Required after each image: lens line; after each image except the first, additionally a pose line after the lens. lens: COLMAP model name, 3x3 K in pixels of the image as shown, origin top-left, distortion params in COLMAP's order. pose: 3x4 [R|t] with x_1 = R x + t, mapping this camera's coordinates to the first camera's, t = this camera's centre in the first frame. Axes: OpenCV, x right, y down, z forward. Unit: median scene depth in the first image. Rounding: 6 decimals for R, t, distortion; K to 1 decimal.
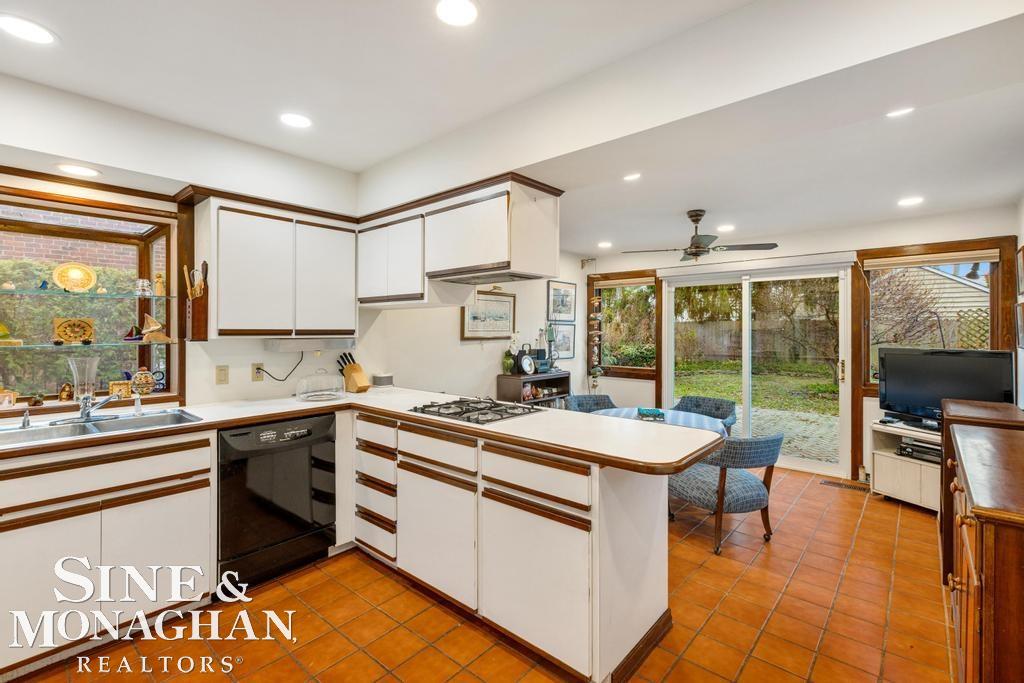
lens RADIAL K [[460.8, 0, 514.5], [0, 460.8, 330.8], [0, 0, 1]] dist [0.003239, 0.000115]
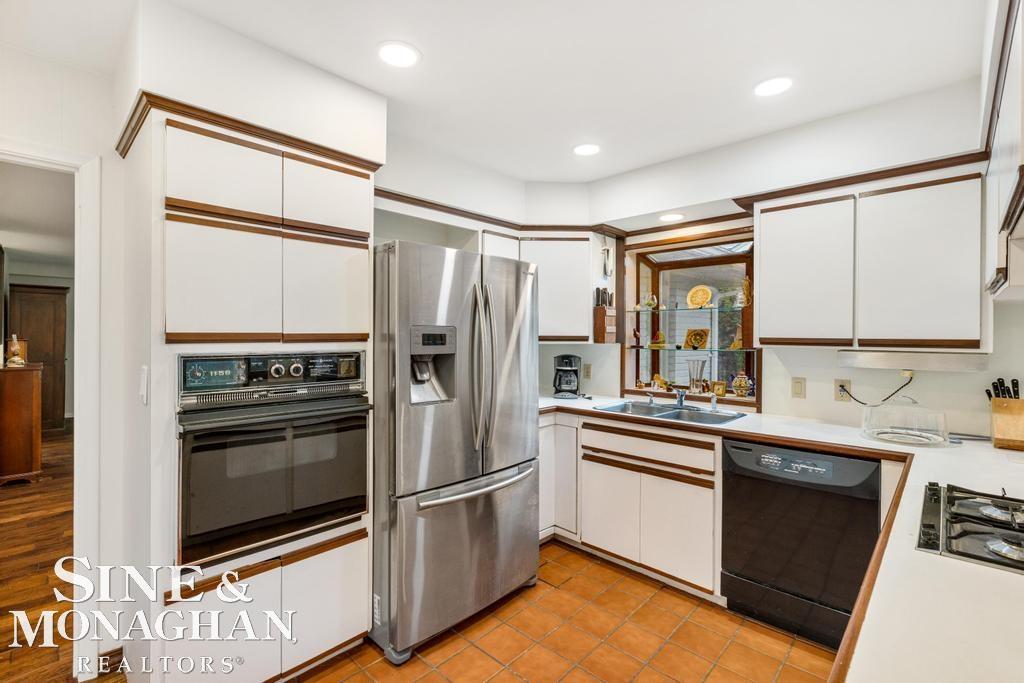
lens RADIAL K [[460.8, 0, 514.7], [0, 460.8, 341.5], [0, 0, 1]] dist [0.003239, 0.000115]
pose [[-0.047160, 0.009849, -0.998839, 0.355741], [-0.010515, 0.999891, 0.010356, -0.000222], [0.998832, 0.010991, -0.047051, 0.549171]]
